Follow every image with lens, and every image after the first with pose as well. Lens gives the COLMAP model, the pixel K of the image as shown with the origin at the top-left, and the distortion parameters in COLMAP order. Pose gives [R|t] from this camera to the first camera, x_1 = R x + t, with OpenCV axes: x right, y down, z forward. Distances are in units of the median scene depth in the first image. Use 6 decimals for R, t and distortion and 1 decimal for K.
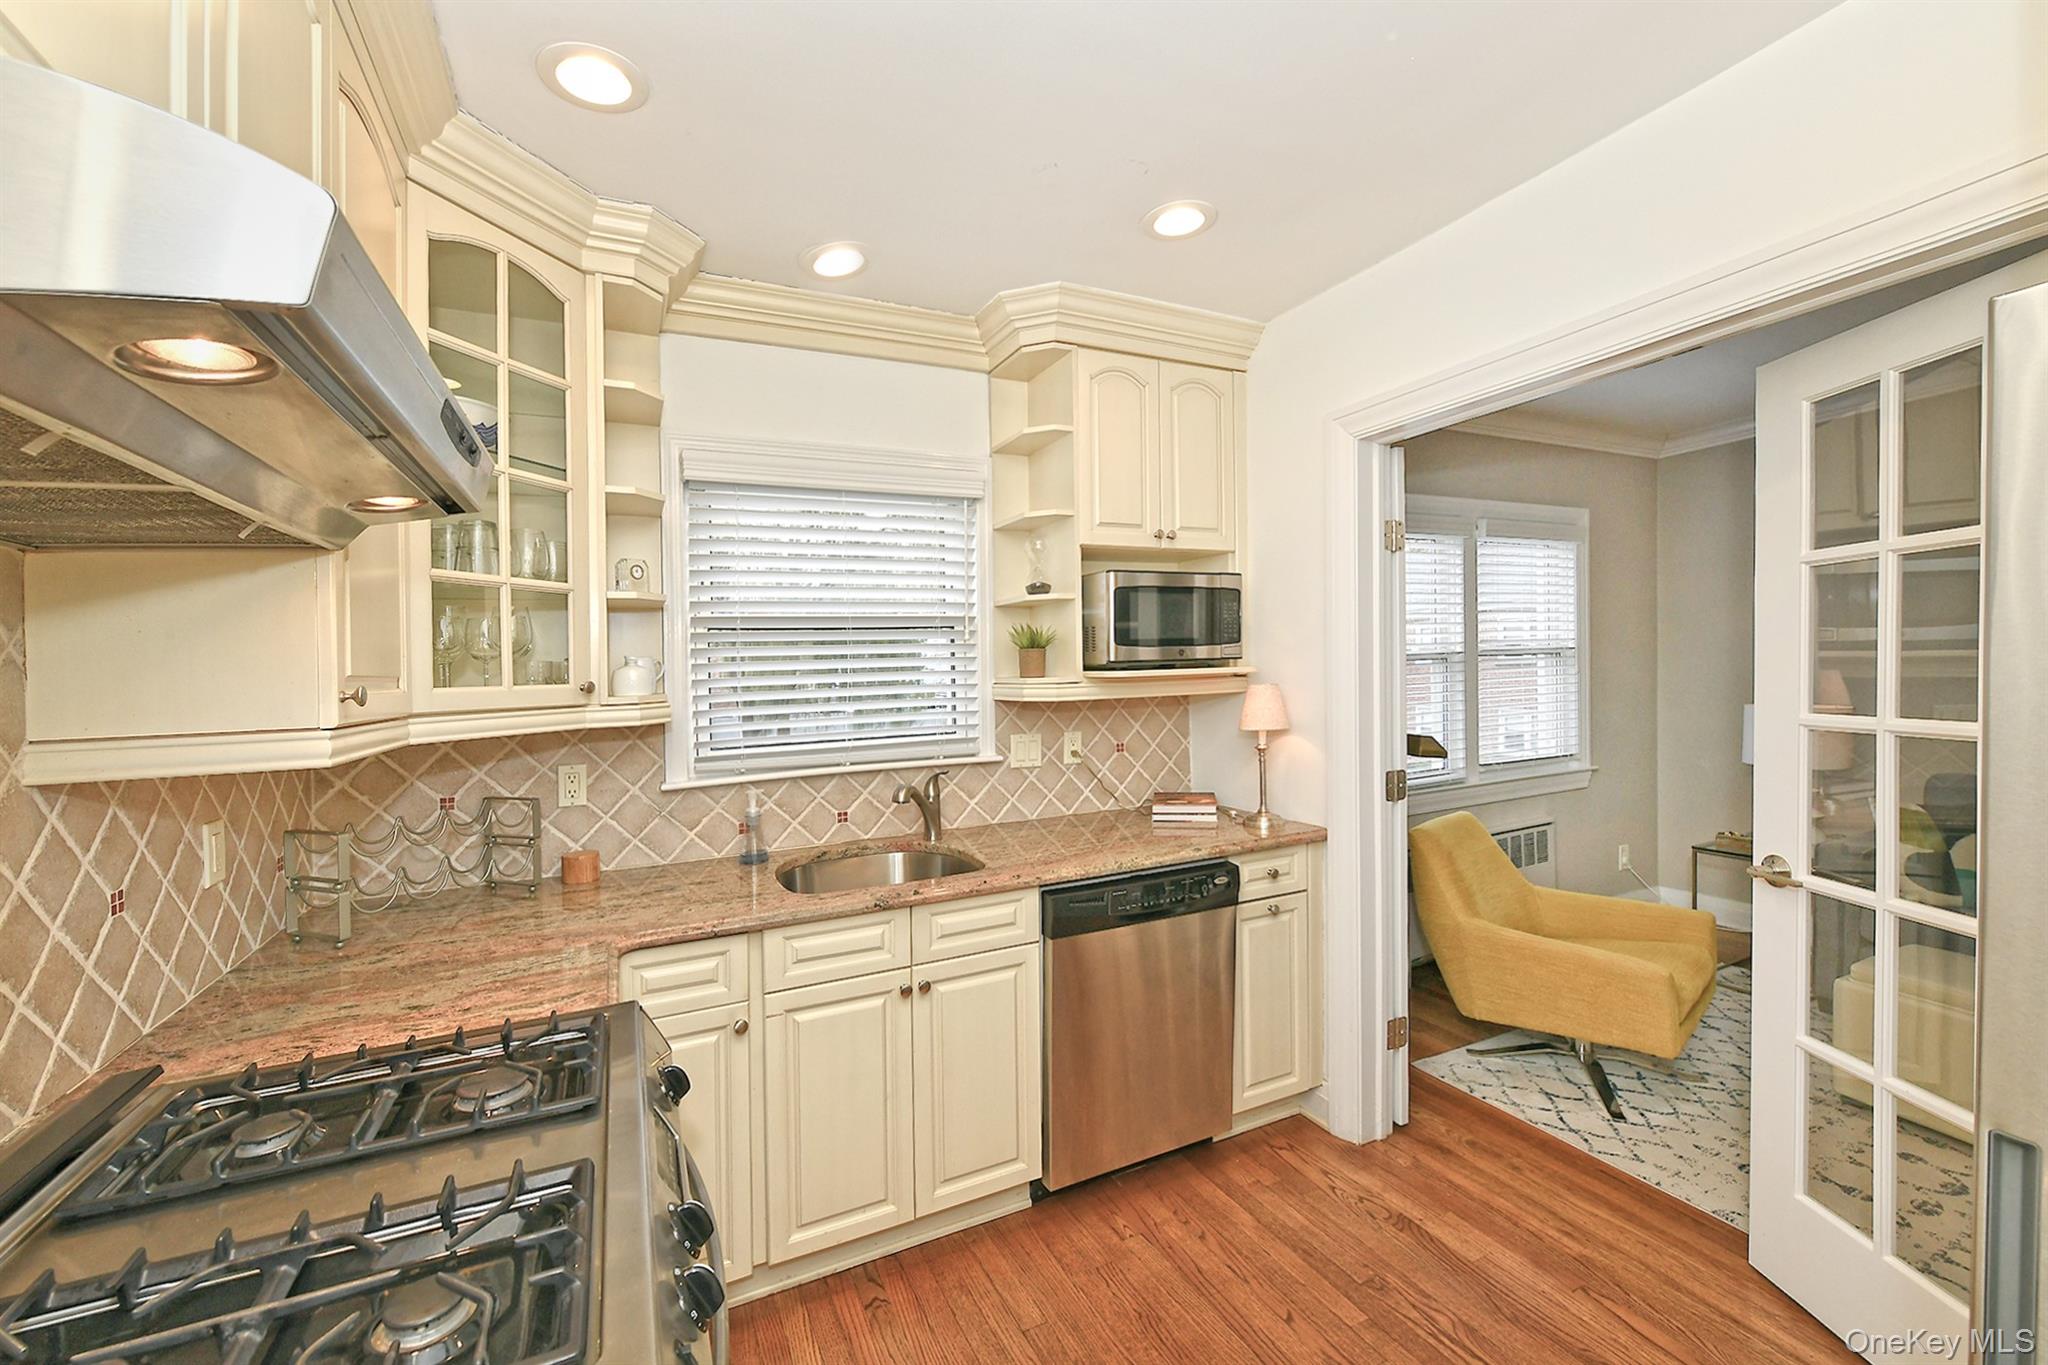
lens RADIAL K [[818.6, 0, 1014.0], [0, 818.6, 668.6], [0, 0, 1]] dist [0.000479, -0.002862]
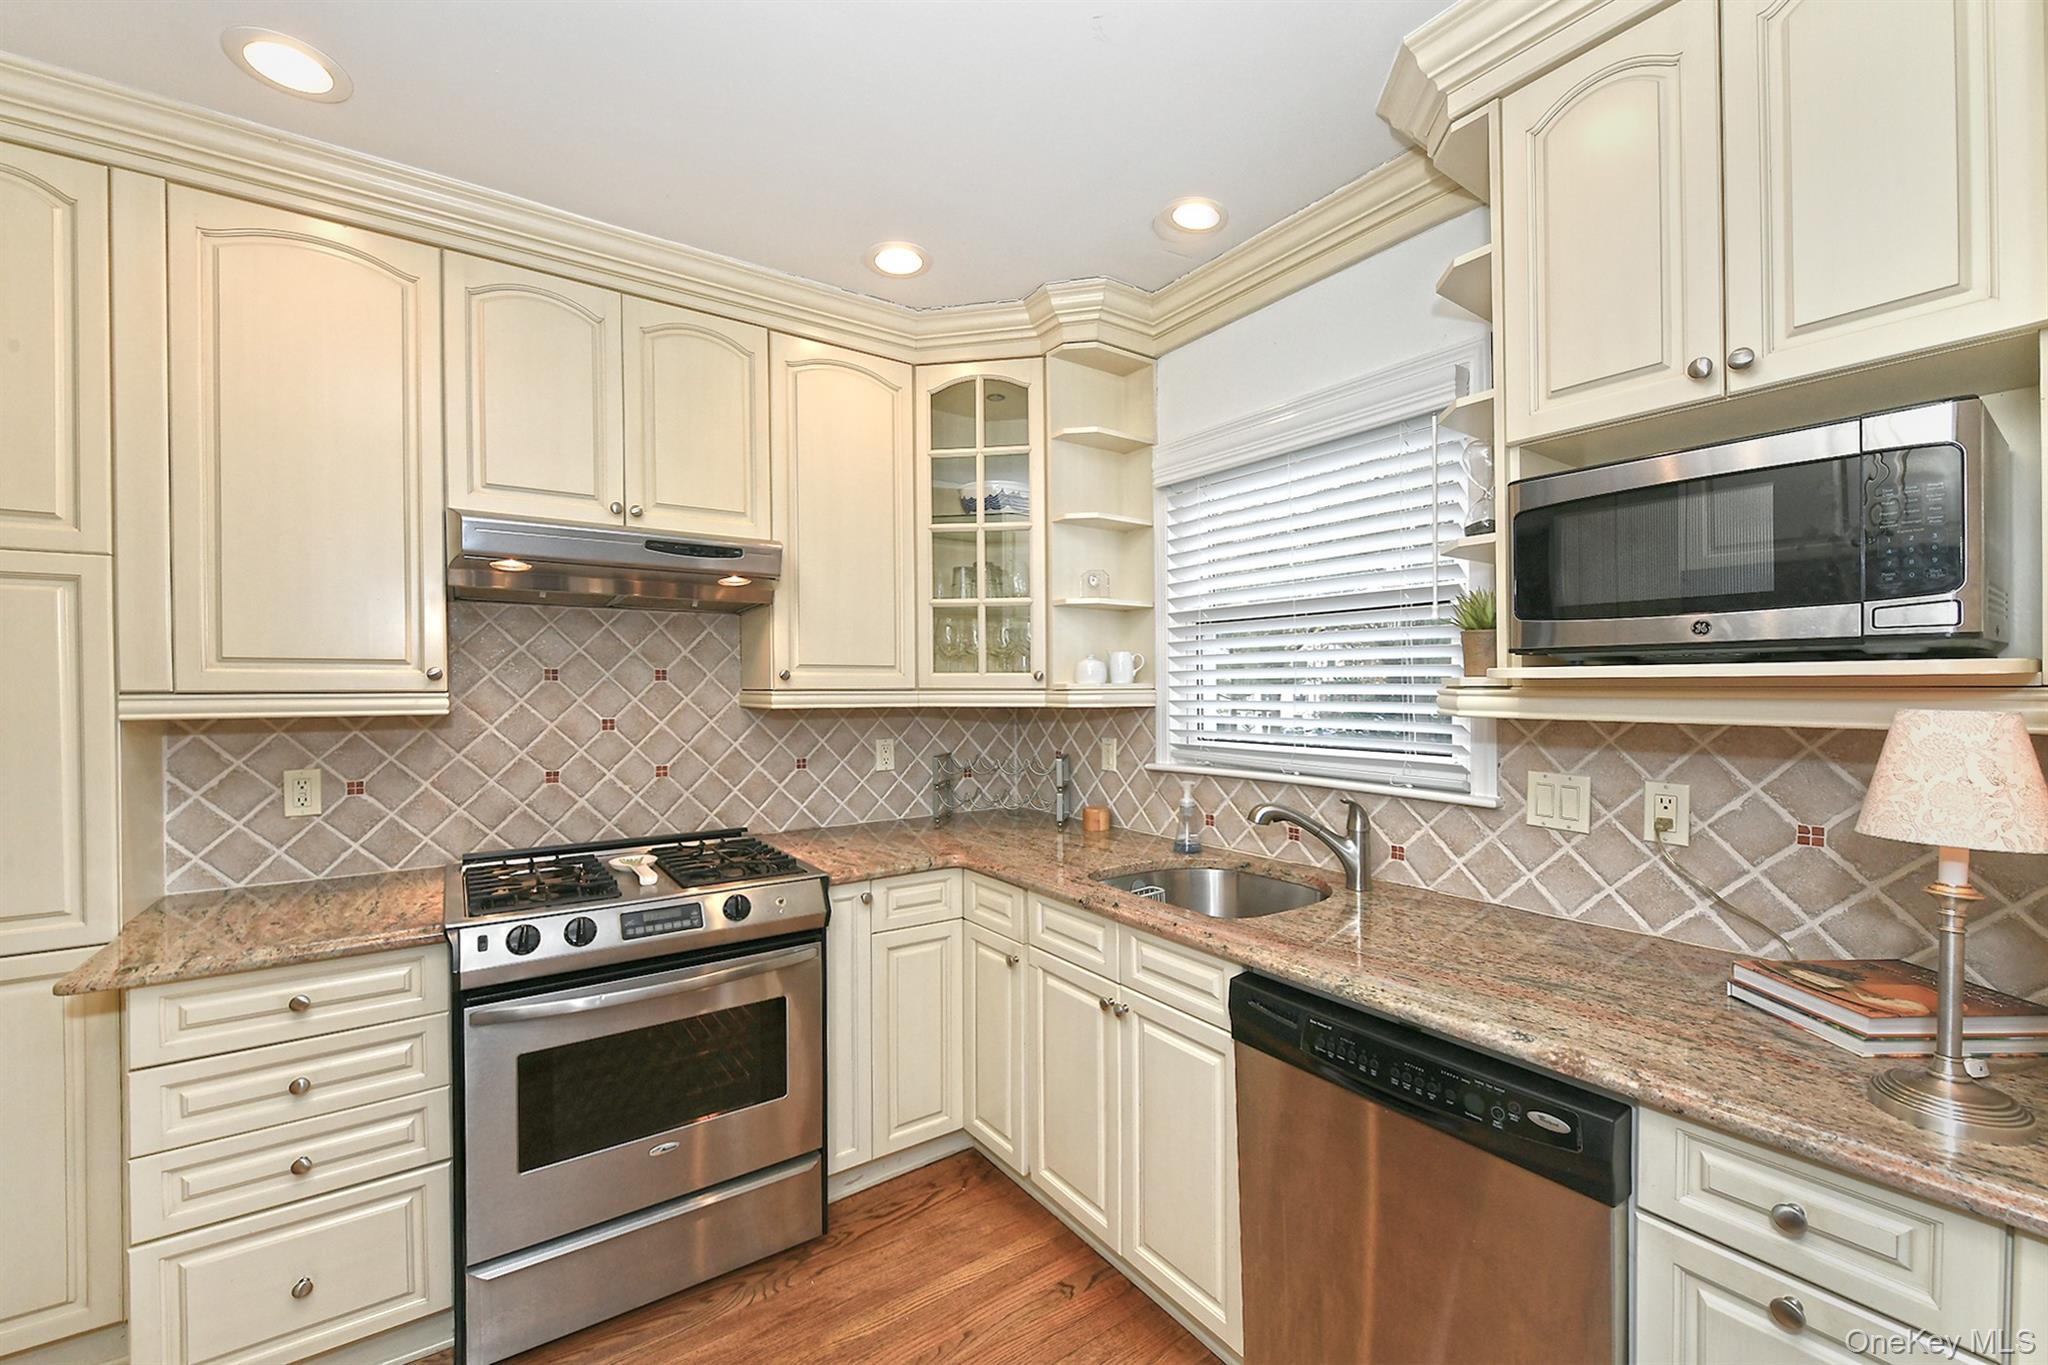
lens RADIAL K [[818.6, 0, 1009.7], [0, 818.6, 685.6], [0, 0, 1]] dist [0.000479, -0.002862]
pose [[0.165375, 0.031192, -0.985737, 0.627656], [-0.001428, 0.999506, 0.031388, -0.001685], [0.986230, -0.003783, 0.165338, 0.601592]]
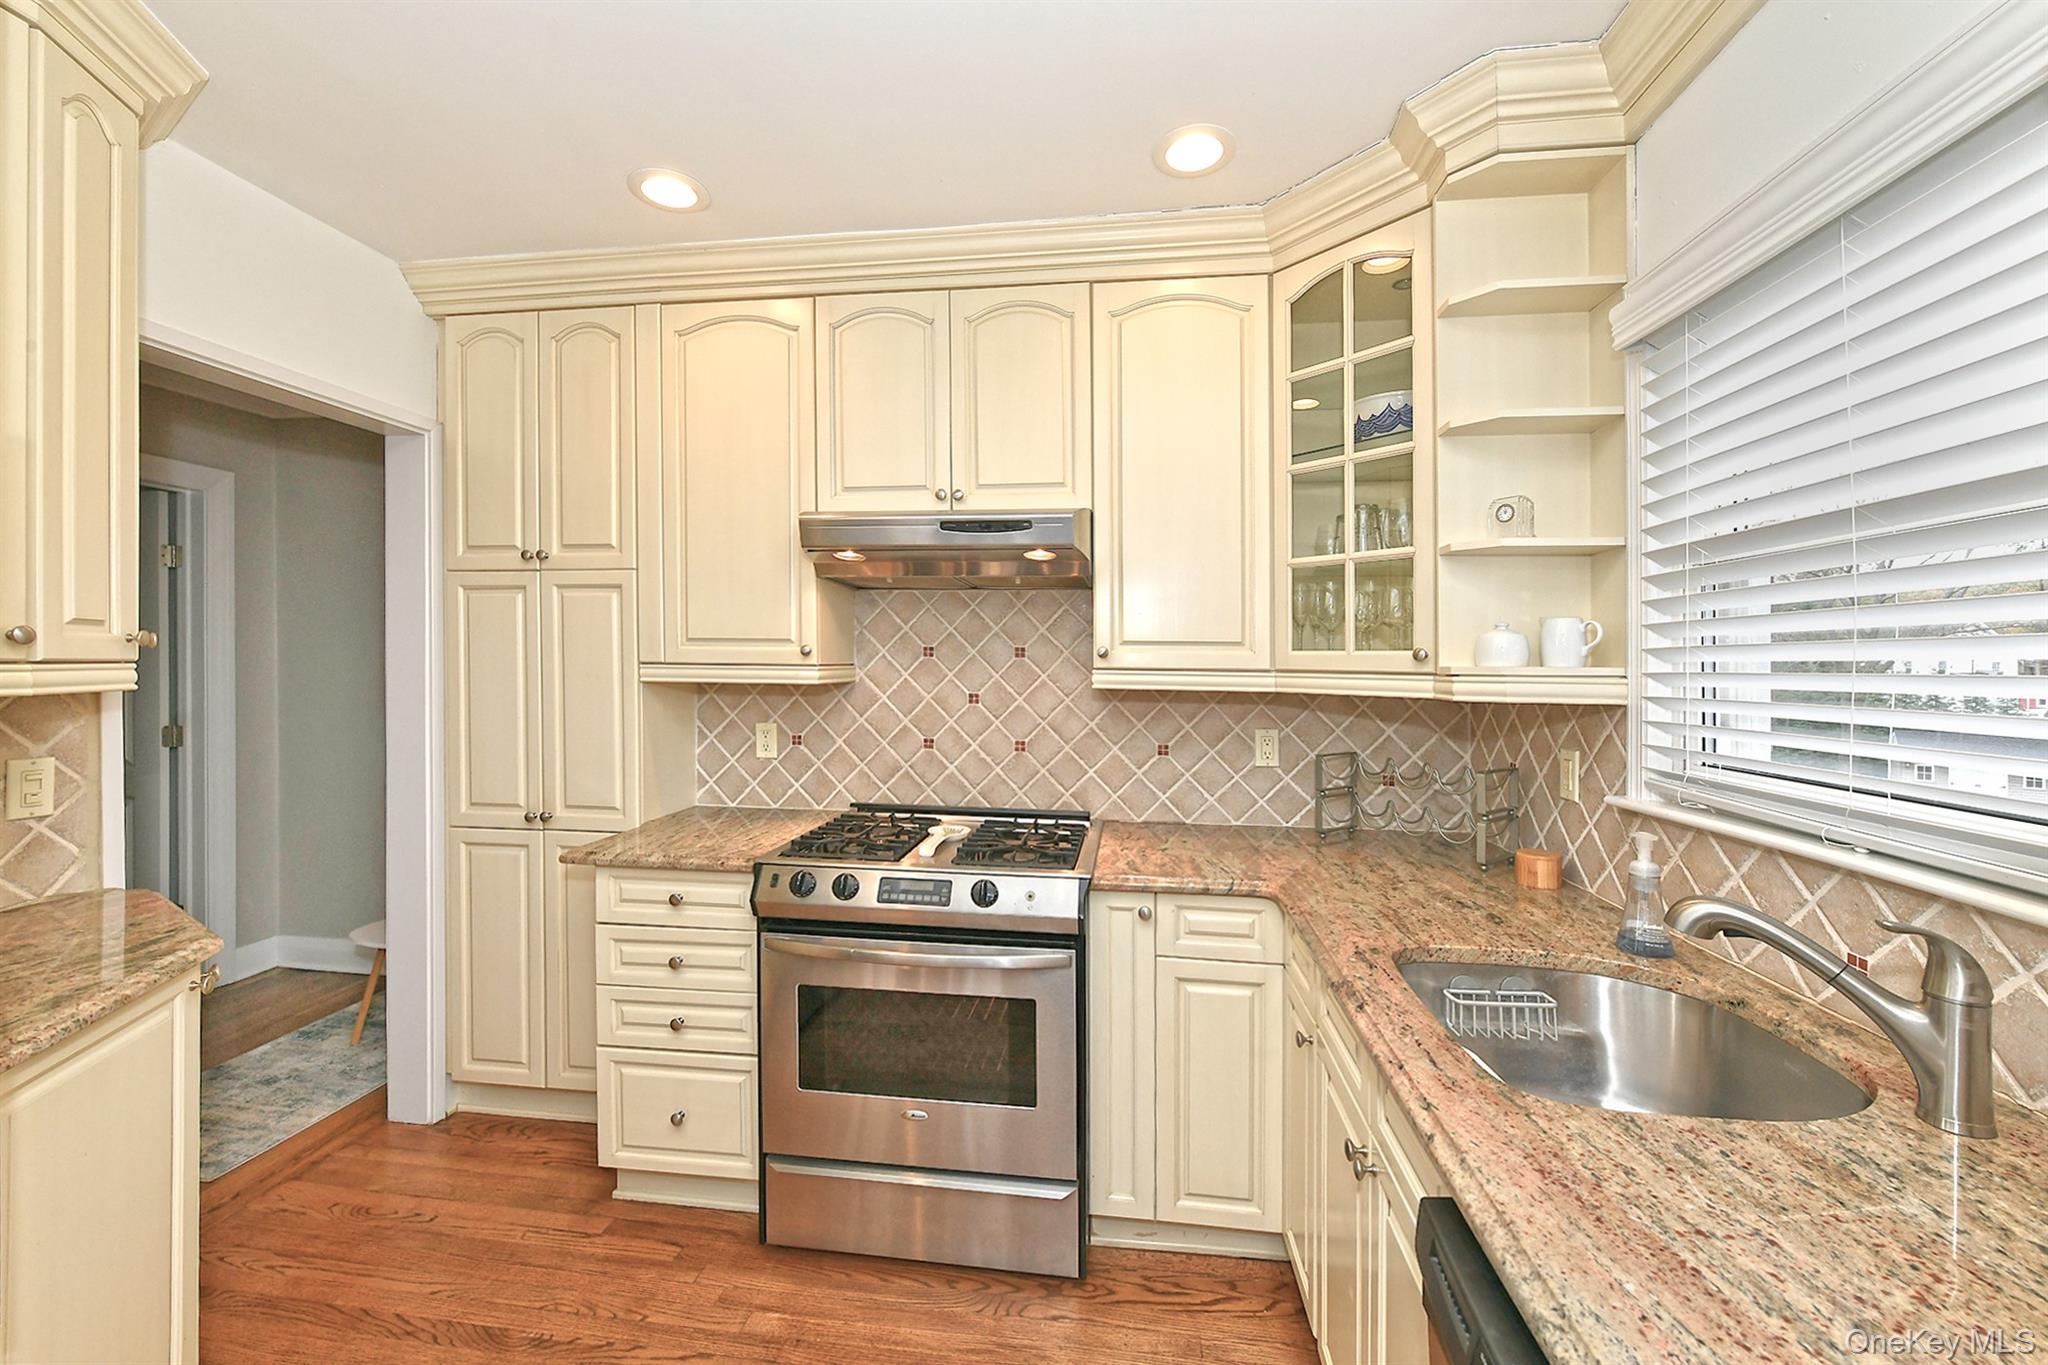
lens RADIAL K [[818.6, 0, 1029.9], [0, 818.6, 664.3], [0, 0, 1]] dist [0.000479, -0.002862]
pose [[-0.537817, 0.028211, -0.842589, 0.419433], [0.007014, 0.999555, 0.028989, 0.003009], [0.843032, 0.009681, -0.537776, 0.920802]]
